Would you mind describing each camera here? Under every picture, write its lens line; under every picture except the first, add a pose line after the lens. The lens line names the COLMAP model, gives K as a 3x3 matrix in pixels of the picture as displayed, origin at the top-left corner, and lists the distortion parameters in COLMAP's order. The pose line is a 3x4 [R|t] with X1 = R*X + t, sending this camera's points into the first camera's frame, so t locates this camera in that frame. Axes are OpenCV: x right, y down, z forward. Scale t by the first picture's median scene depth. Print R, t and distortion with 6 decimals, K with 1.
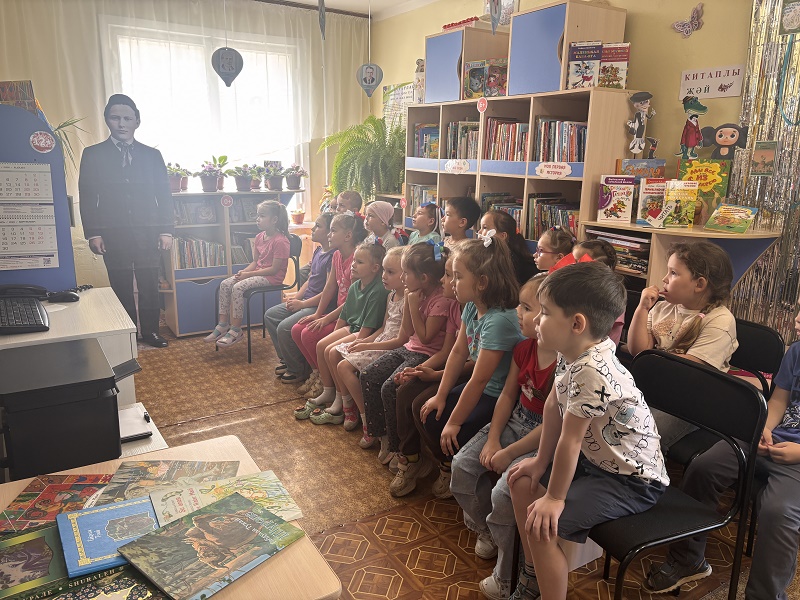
lens RADIAL K [[644.2, 0, 400.0], [0, 644.2, 300.0], [0, 0, 1]] dist [0.060294, -0.037883]
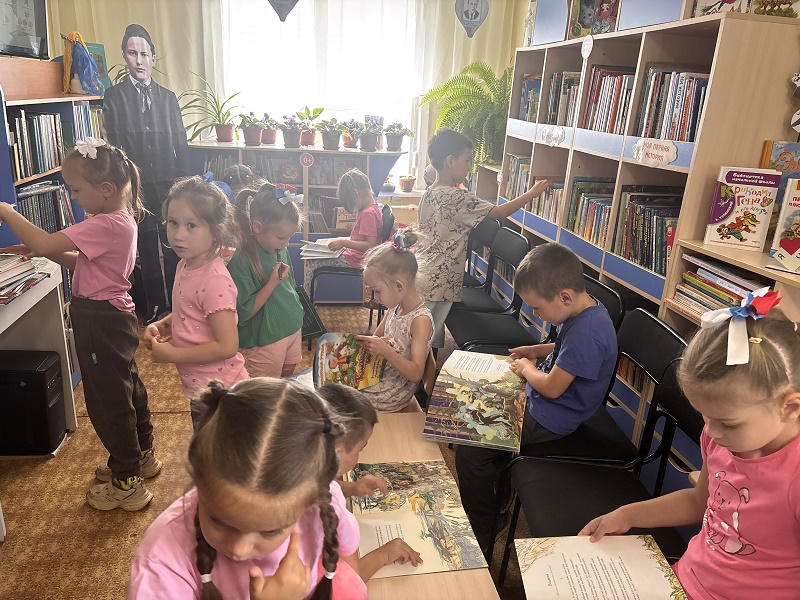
lens RADIAL K [[644.2, 0, 400.0], [0, 644.2, 300.0], [0, 0, 1]] dist [0.060294, -0.037883]
pose [[0.936738, 0.144372, -0.318870, 0.237102], [-0.123857, 0.988754, 0.083818, -0.083540], [0.327385, -0.039022, 0.944085, 0.329506]]
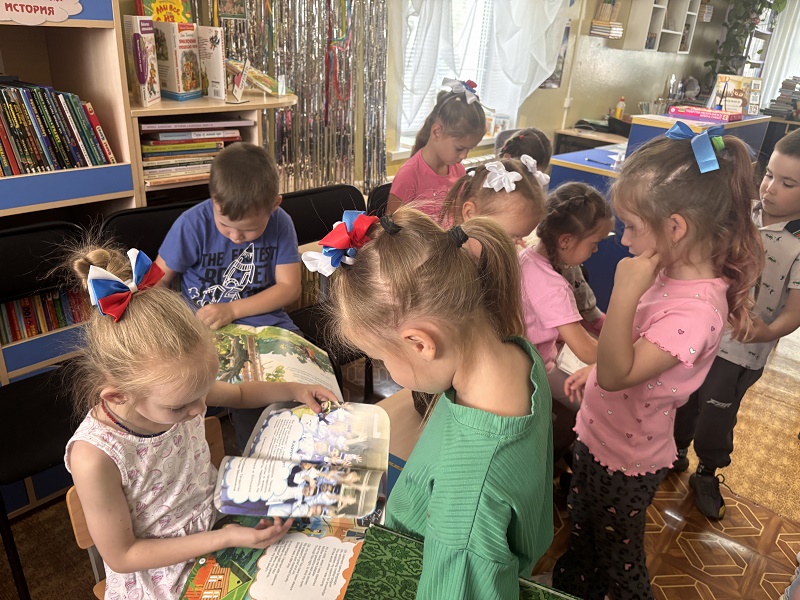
lens RADIAL K [[644.2, 0, 400.0], [0, 644.2, 300.0], [0, 0, 1]] dist [0.060294, -0.037883]
pose [[-0.300477, -0.389153, 0.870789, -0.300368], [0.168347, 0.877006, 0.450022, -0.186918], [-0.938815, 0.281816, -0.198008, 0.934711]]
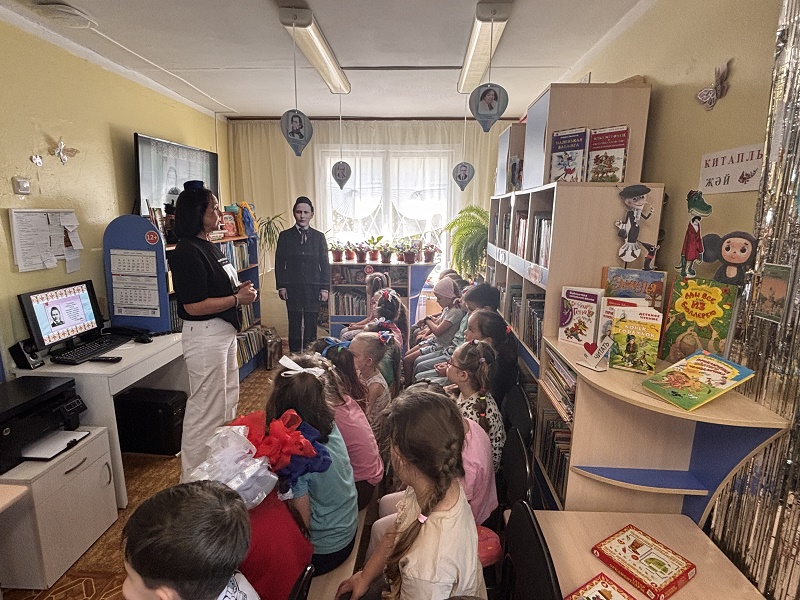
lens RADIAL K [[442.5, 0, 374.1], [0, 442.5, 298.3], [0, 0, 1]] dist [-0.002006, -0.000396]
pose [[0.809768, 0.104587, -0.577354, 0.430875], [-0.130997, 0.991374, -0.004143, -0.140394], [0.571940, 0.078987, 0.816483, 0.396306]]
